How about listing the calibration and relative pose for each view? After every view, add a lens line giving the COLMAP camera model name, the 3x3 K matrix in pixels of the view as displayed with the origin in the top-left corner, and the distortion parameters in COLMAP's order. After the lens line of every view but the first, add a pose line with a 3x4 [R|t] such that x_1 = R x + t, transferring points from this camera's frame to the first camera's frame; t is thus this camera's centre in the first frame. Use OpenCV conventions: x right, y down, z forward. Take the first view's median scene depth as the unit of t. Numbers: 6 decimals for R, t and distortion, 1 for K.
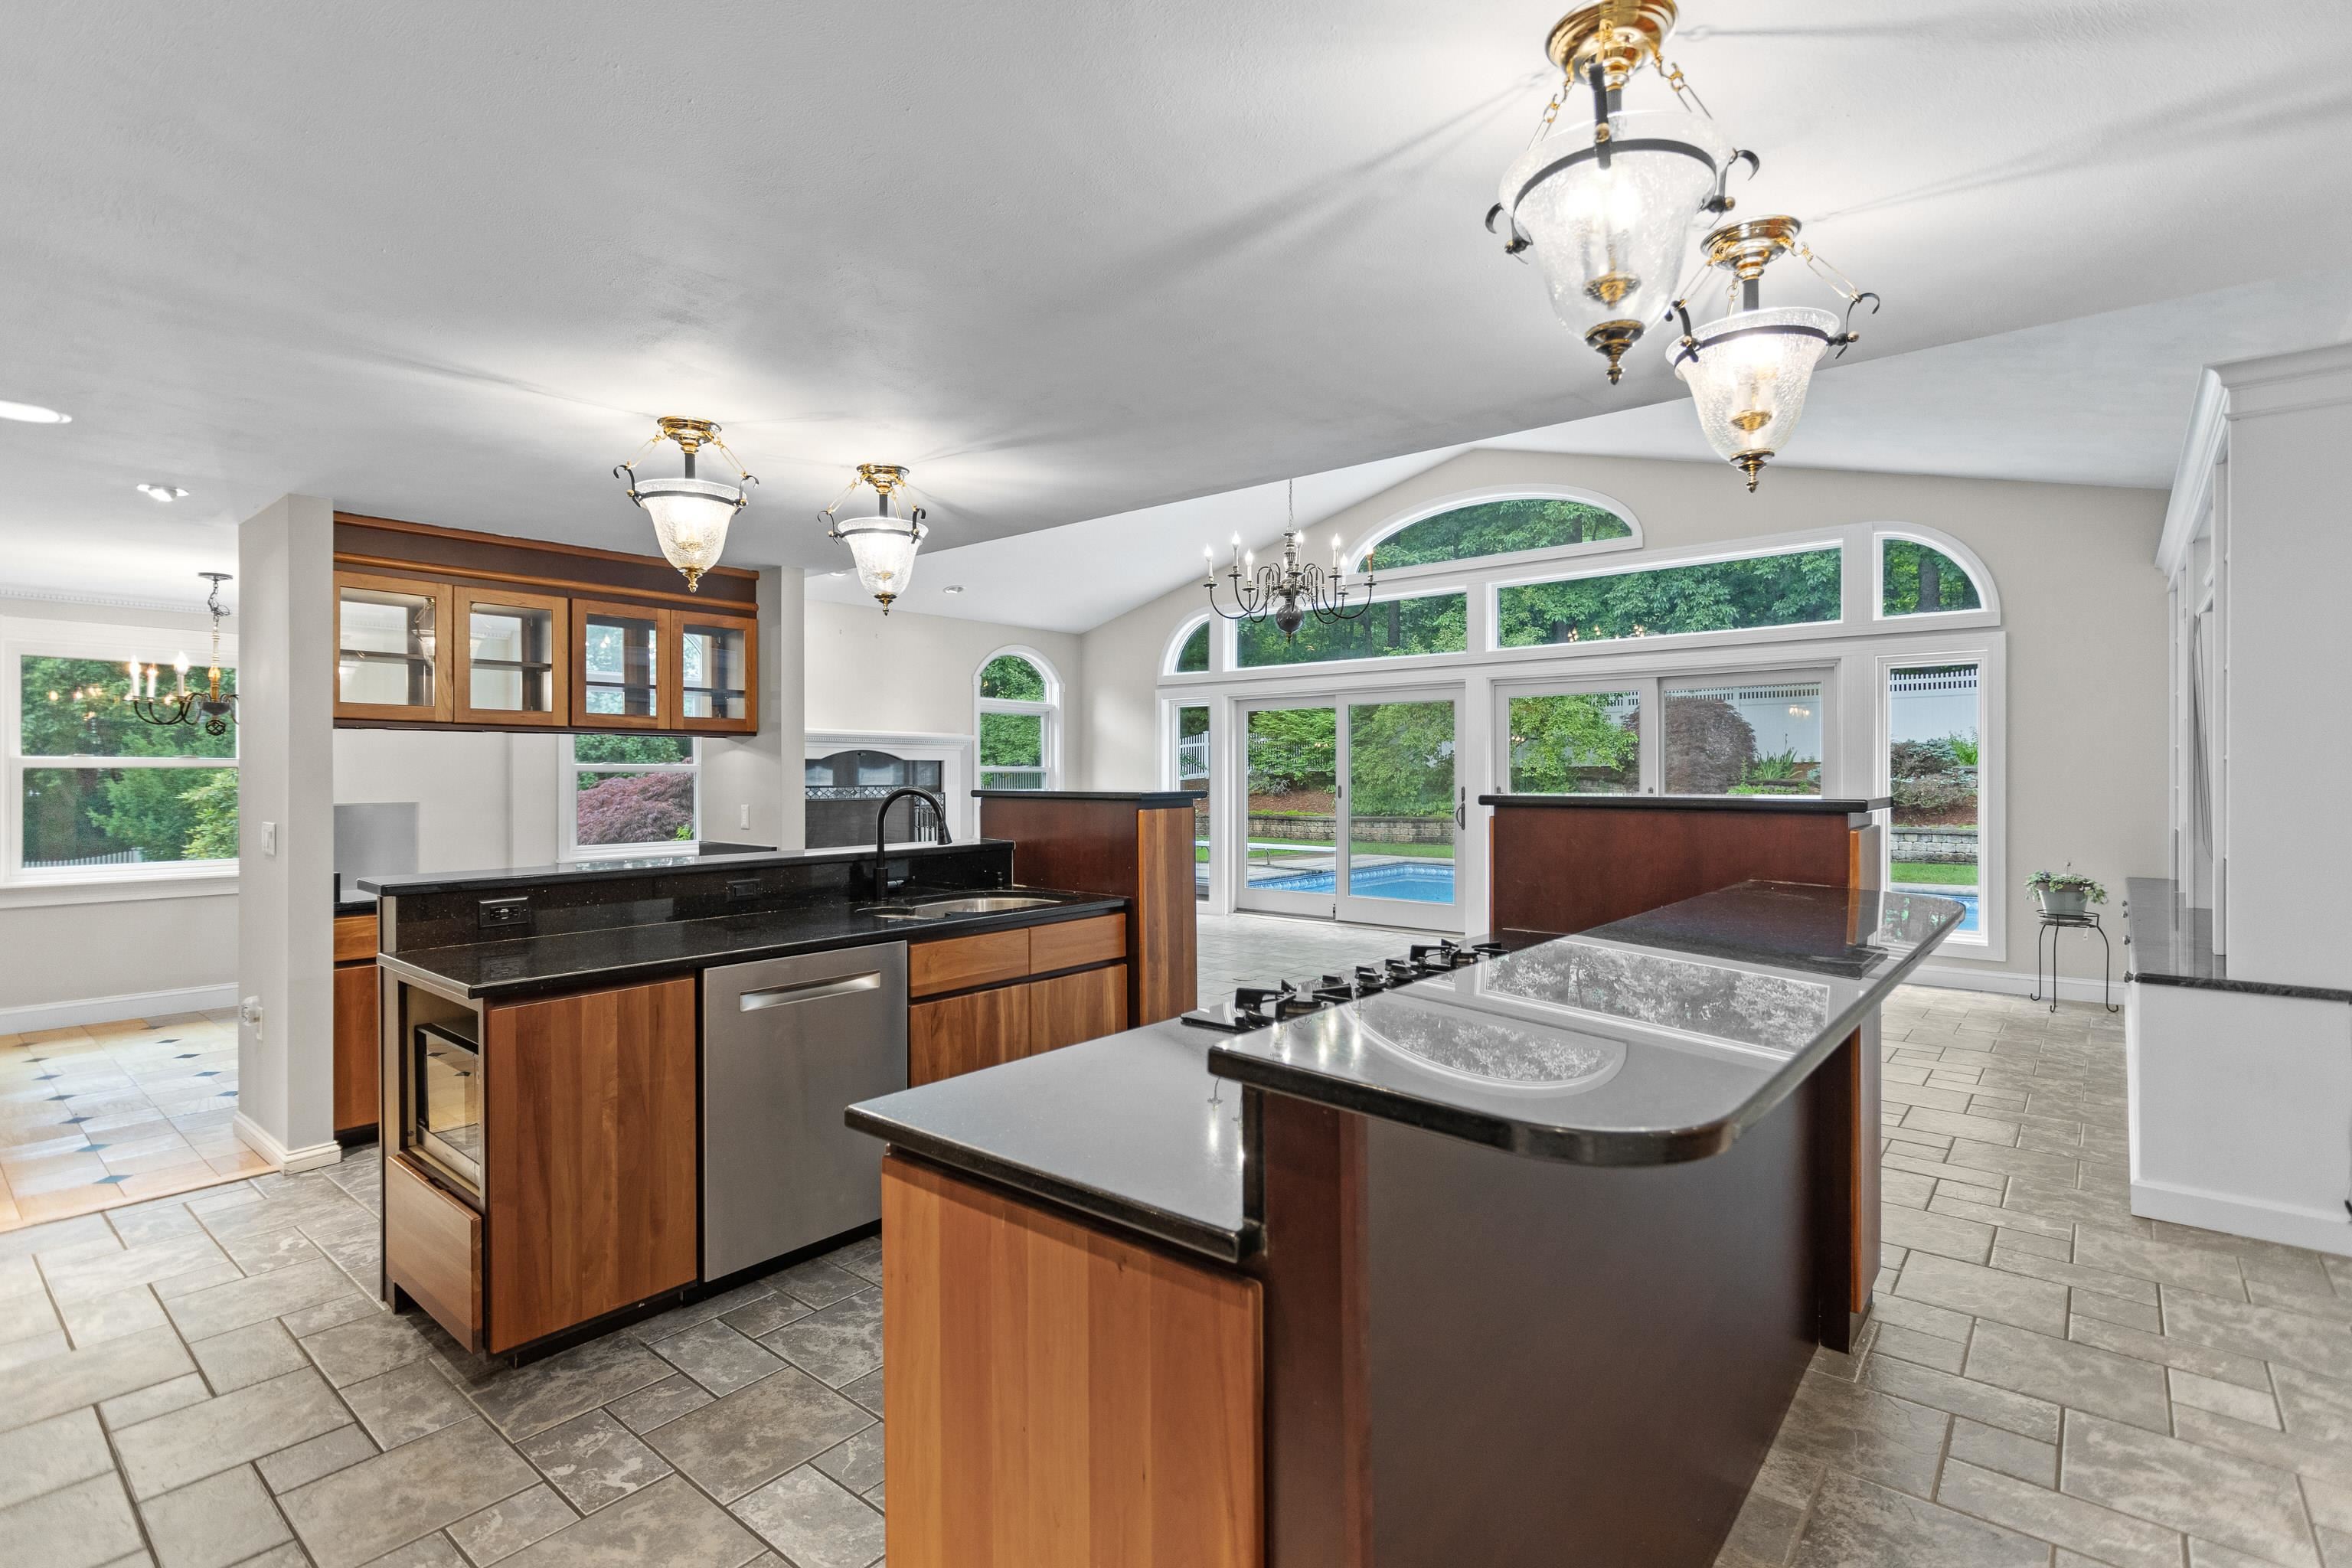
lens RADIAL K [[1113.9, 0, 1196.7], [0, 1113.9, 769.2], [0, 0, 1]] dist [0.001338, 0.001885]
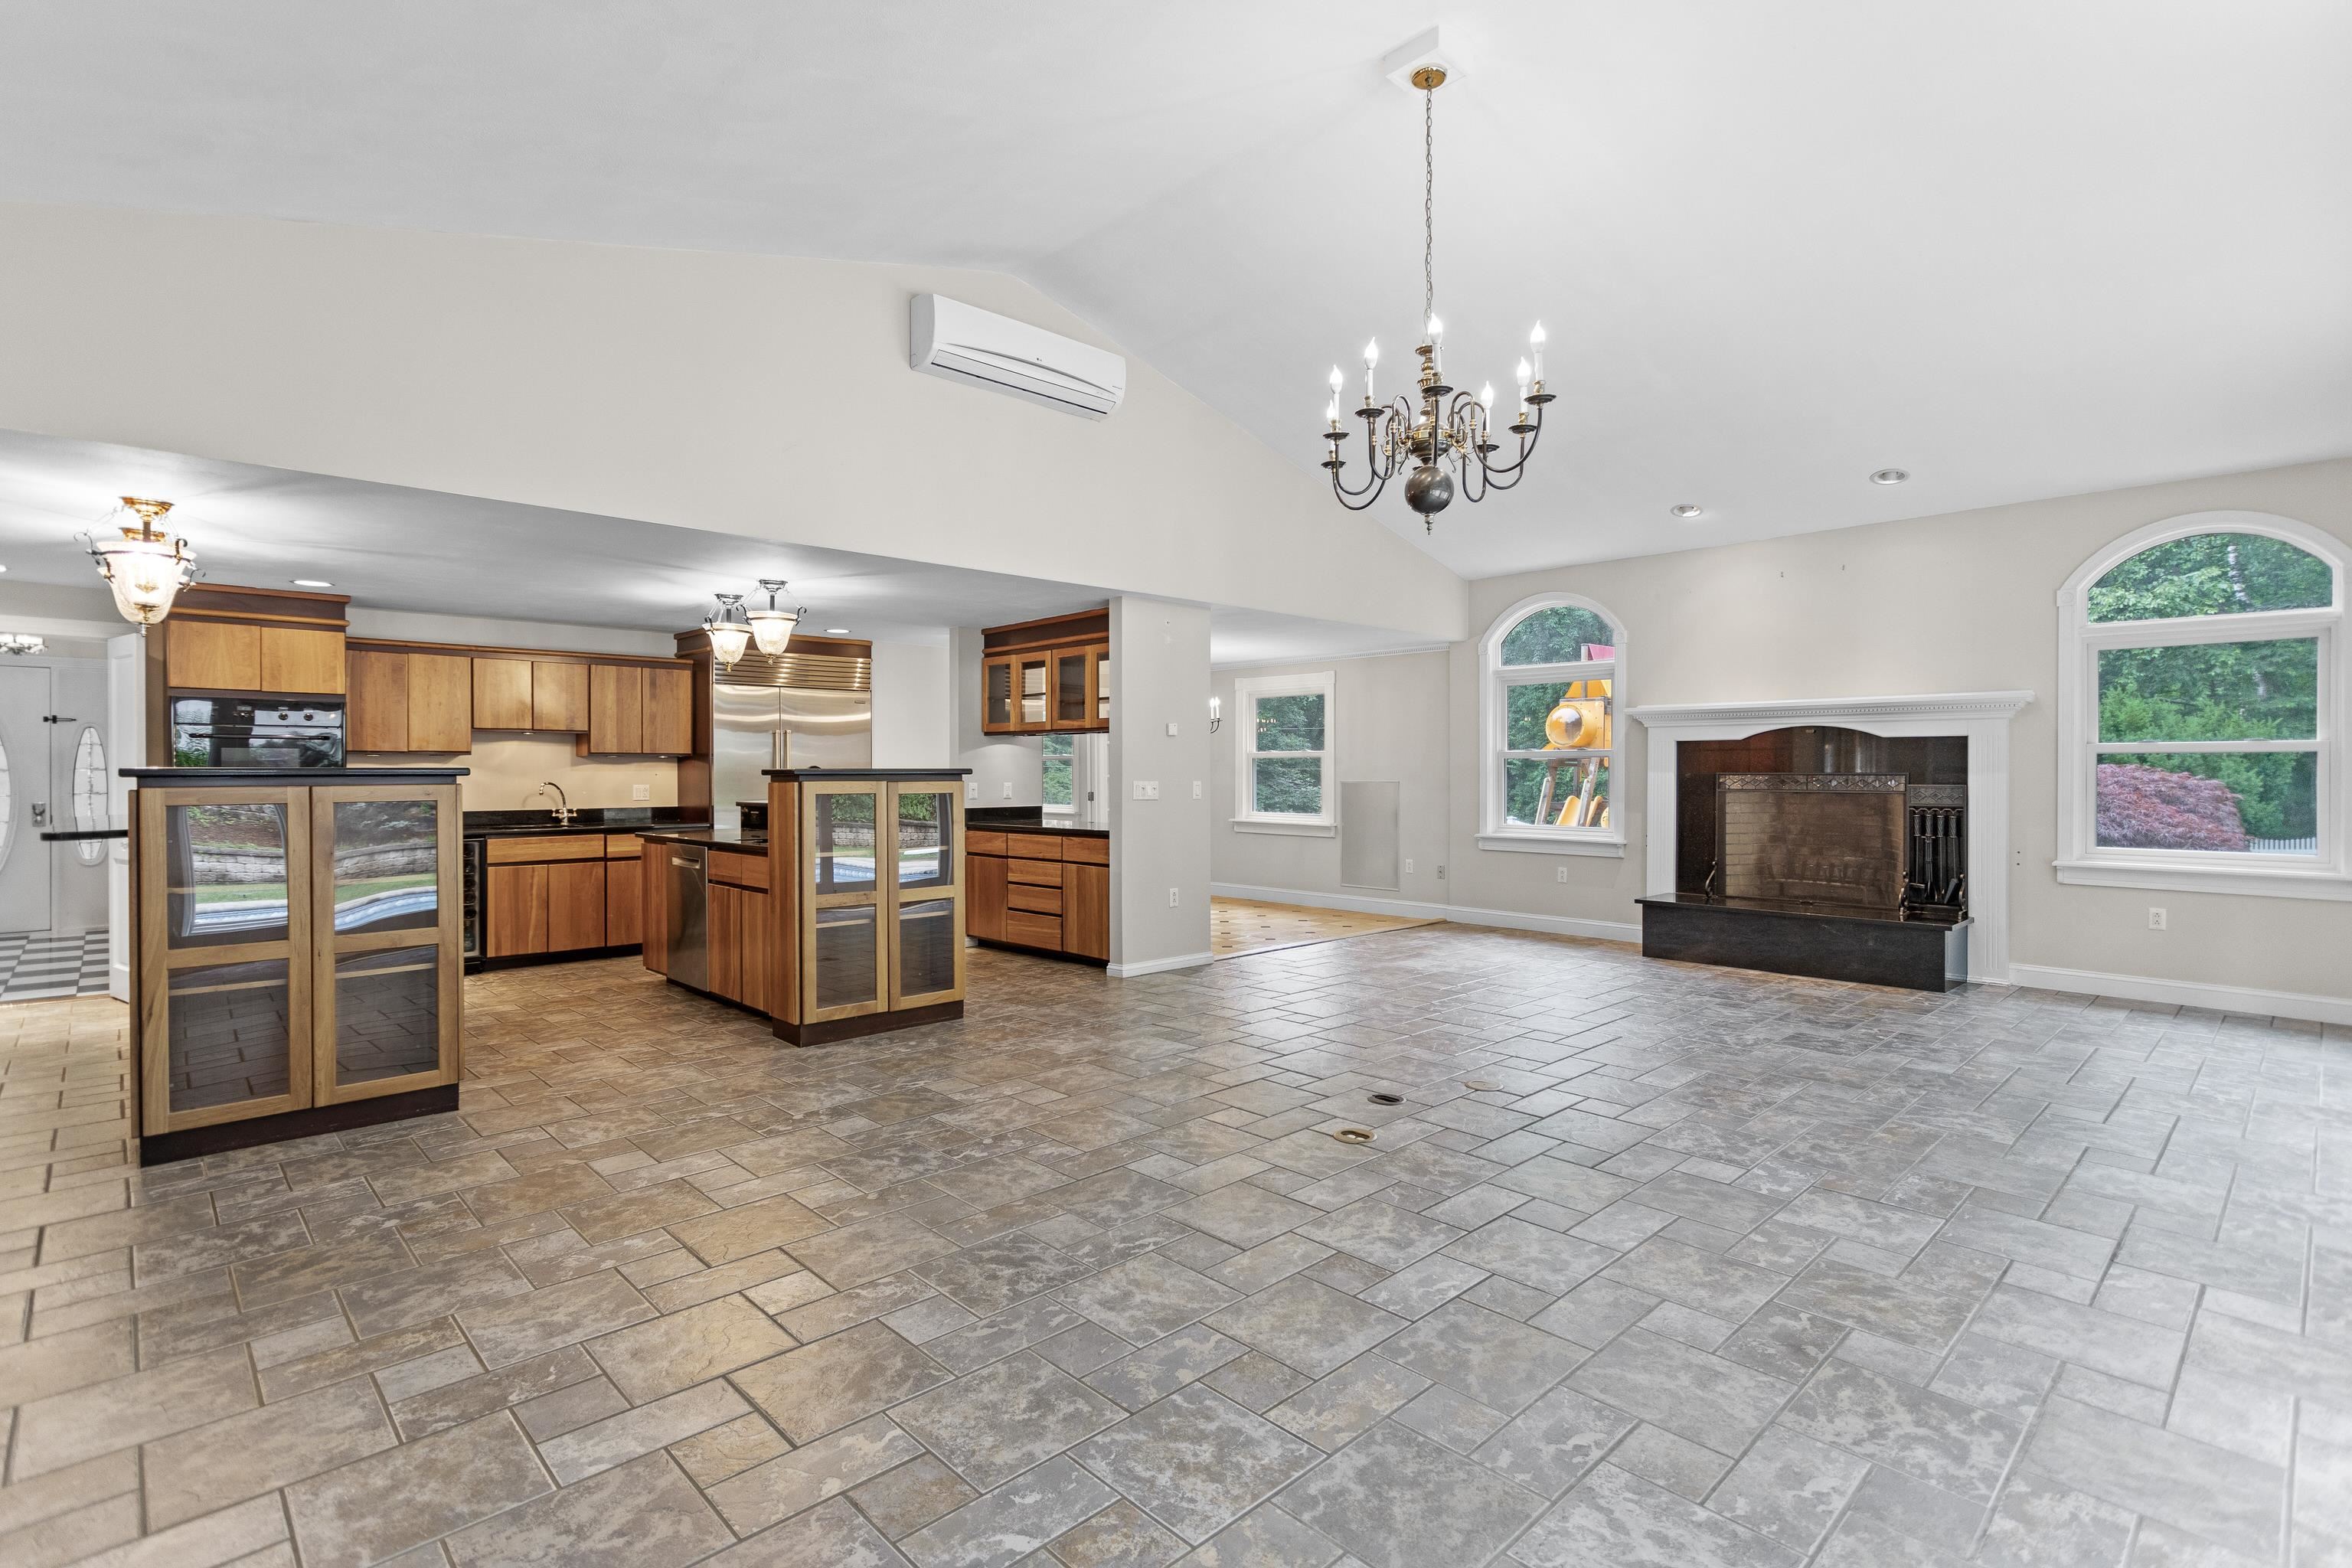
lens RADIAL K [[1113.9, 0, 1188.9], [0, 1113.9, 777.5], [0, 0, 1]] dist [0.001338, 0.001885]
pose [[-0.116508, 0.010063, -0.993139, 0.487172], [0.005547, 0.999940, 0.009481, 0.007728], [0.993174, -0.004405, -0.116557, 0.659812]]
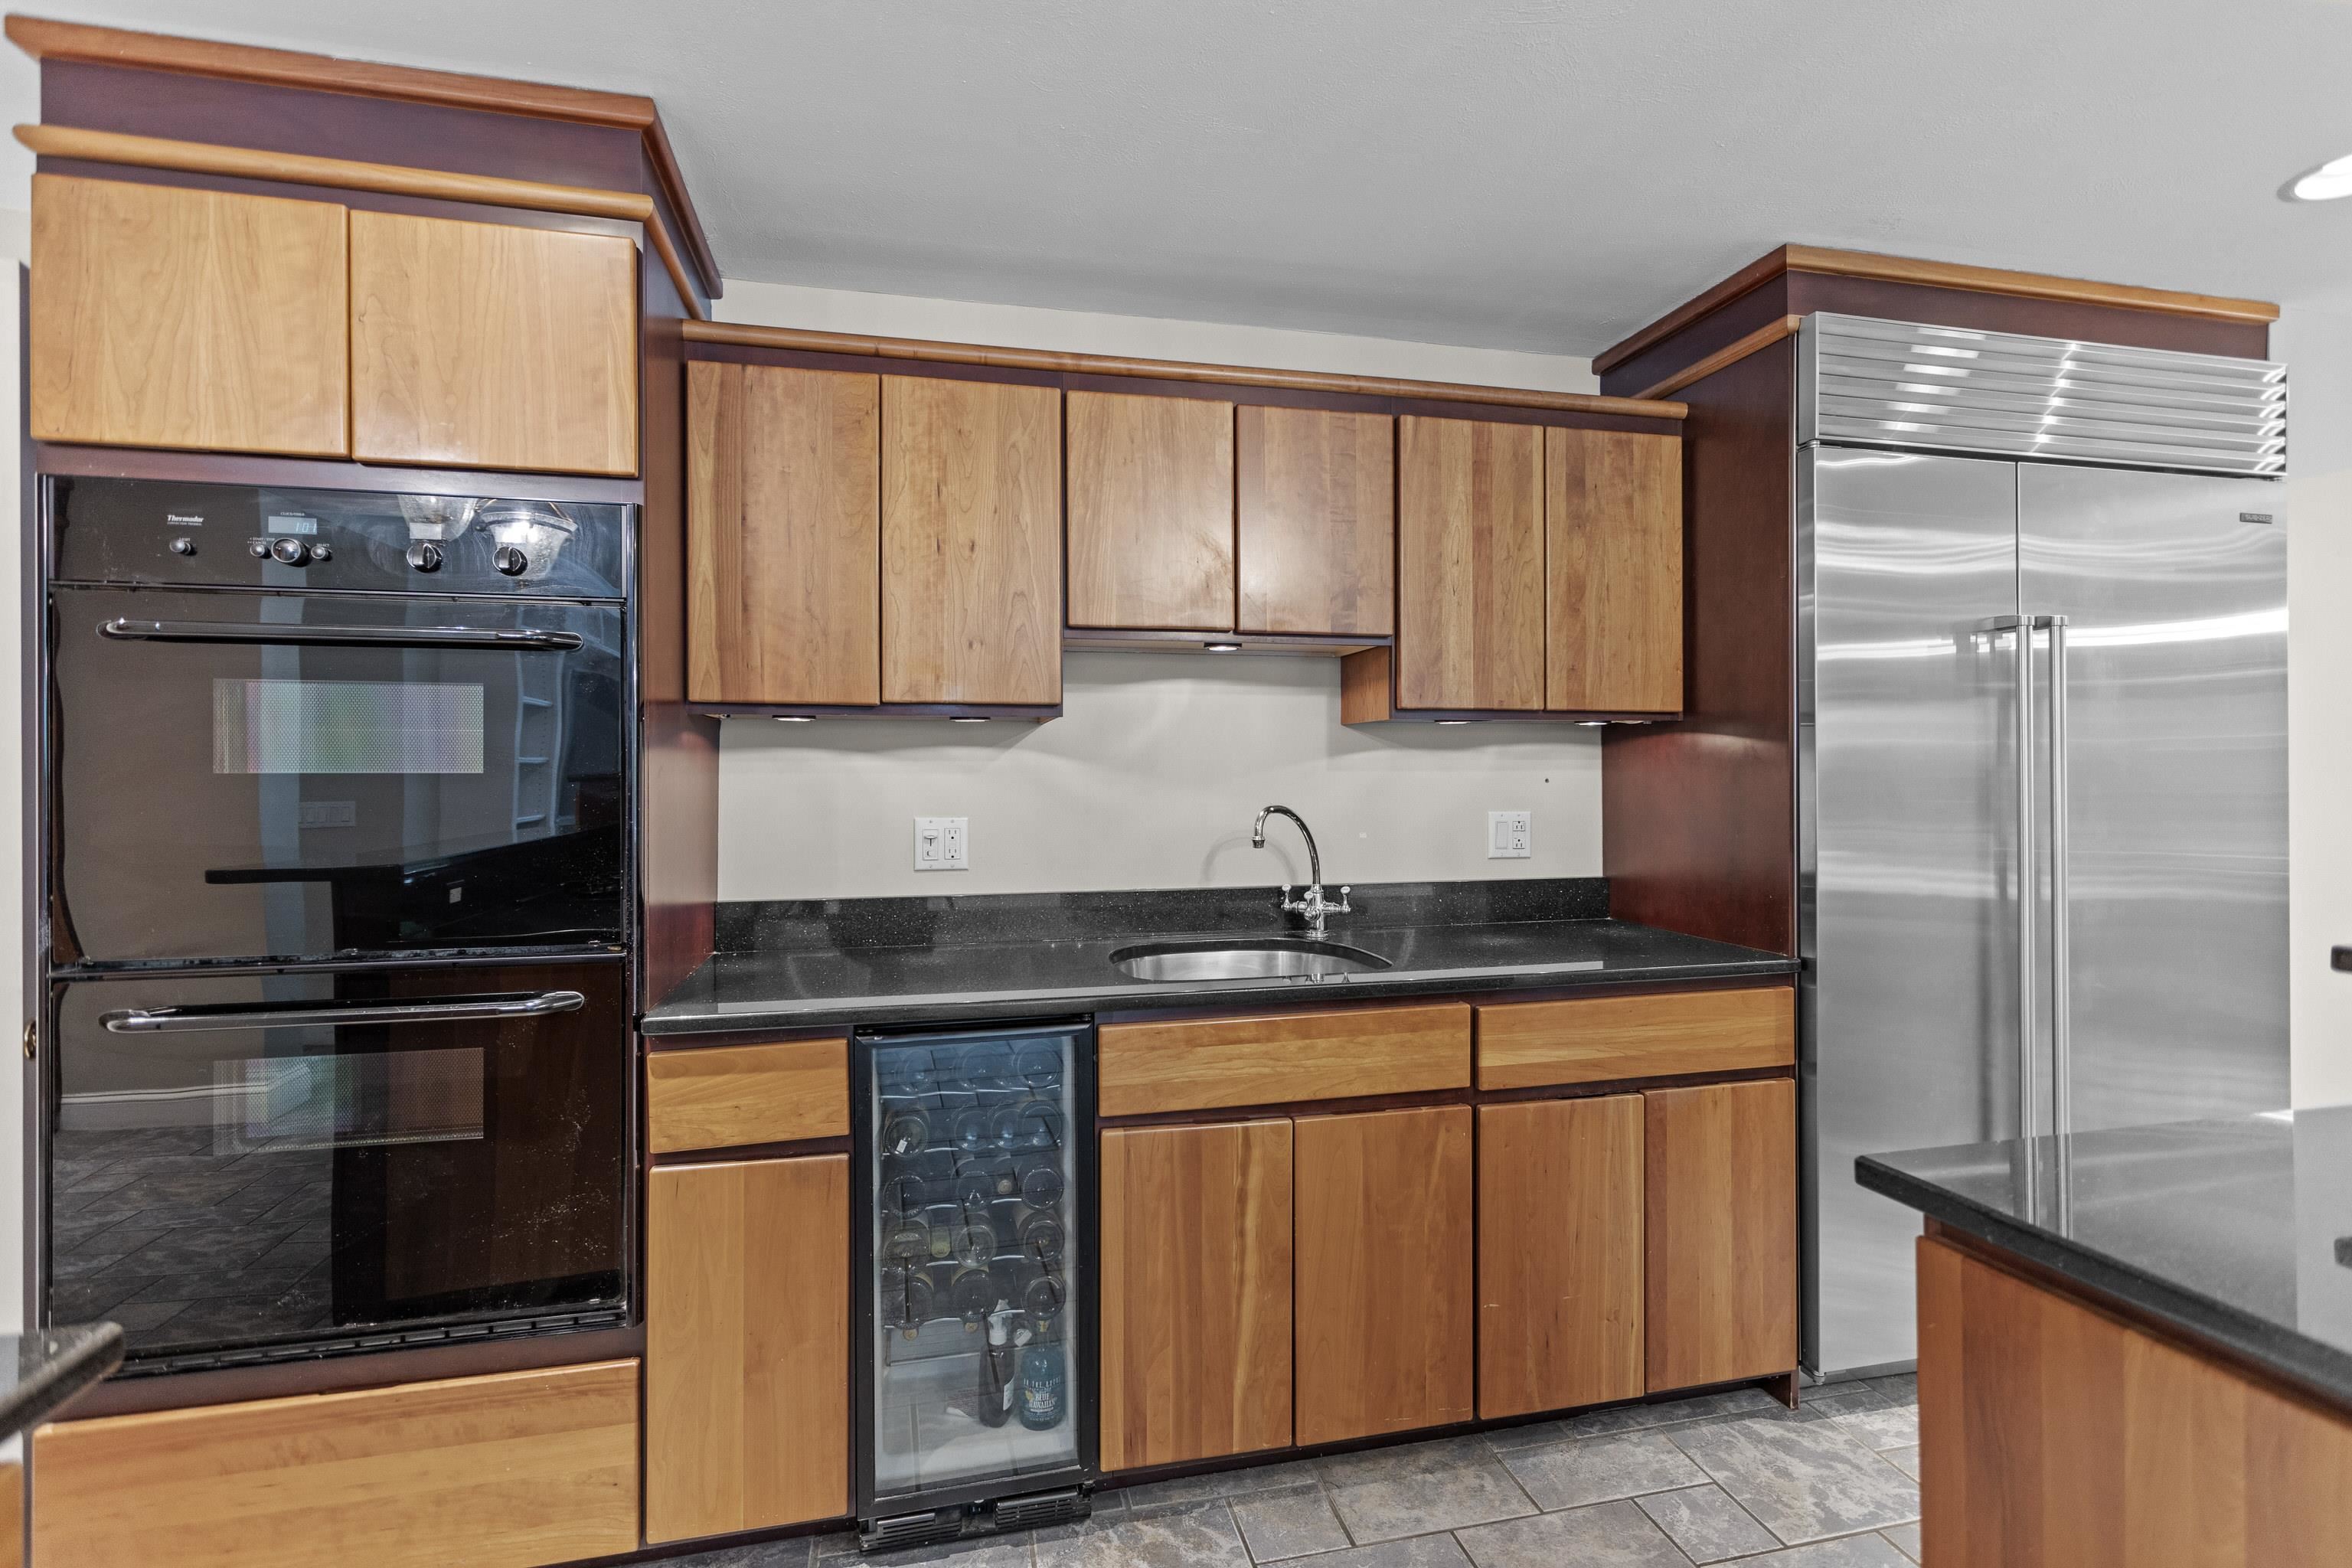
lens RADIAL K [[1113.9, 0, 1182.1], [0, 1113.9, 776.4], [0, 0, 1]] dist [0.001338, 0.001885]
pose [[-0.606295, 0.007536, -0.795204, -0.030653], [0.008483, 0.999959, 0.003009, 0.008707], [0.795194, -0.004922, -0.606335, 0.253691]]
